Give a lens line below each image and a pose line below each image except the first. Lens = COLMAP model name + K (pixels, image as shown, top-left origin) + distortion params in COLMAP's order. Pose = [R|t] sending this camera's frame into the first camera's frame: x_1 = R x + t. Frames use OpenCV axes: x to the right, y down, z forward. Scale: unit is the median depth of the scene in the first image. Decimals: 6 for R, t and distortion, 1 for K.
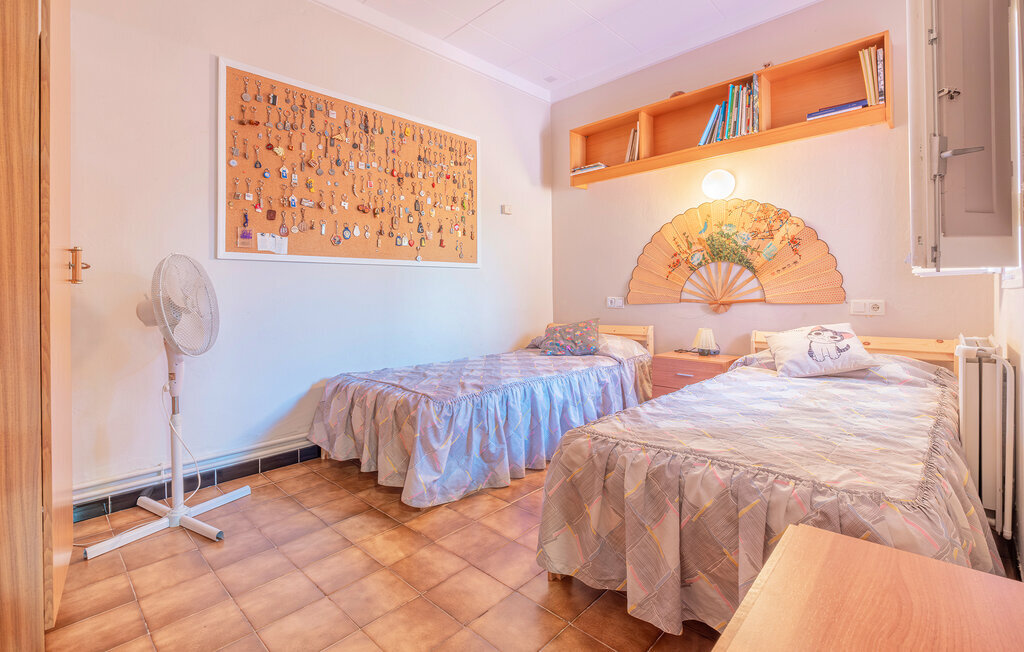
lens RADIAL K [[470.6, 0, 513.6], [0, 470.6, 295.7], [0, 0, 1]] dist [-0.002025, -0.000340]
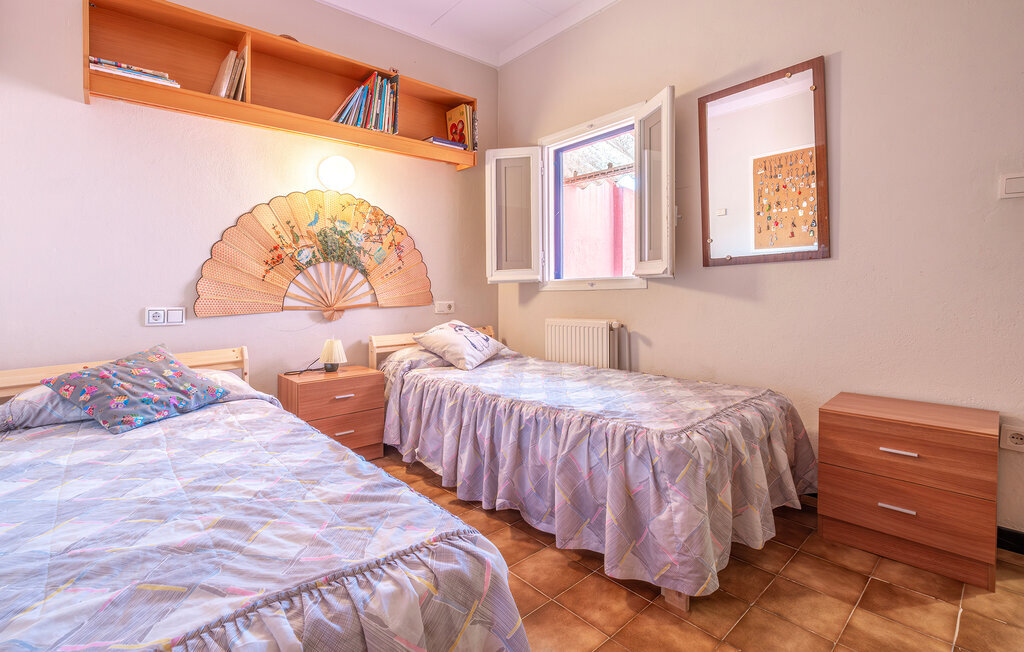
lens RADIAL K [[470.6, 0, 513.6], [0, 470.6, 295.7], [0, 0, 1]] dist [-0.002025, -0.000340]
pose [[0.083336, 0.001042, 0.996521, -0.397040], [0.025979, 0.999657, -0.003218, 0.001832], [-0.996183, 0.026157, 0.083280, 0.589688]]
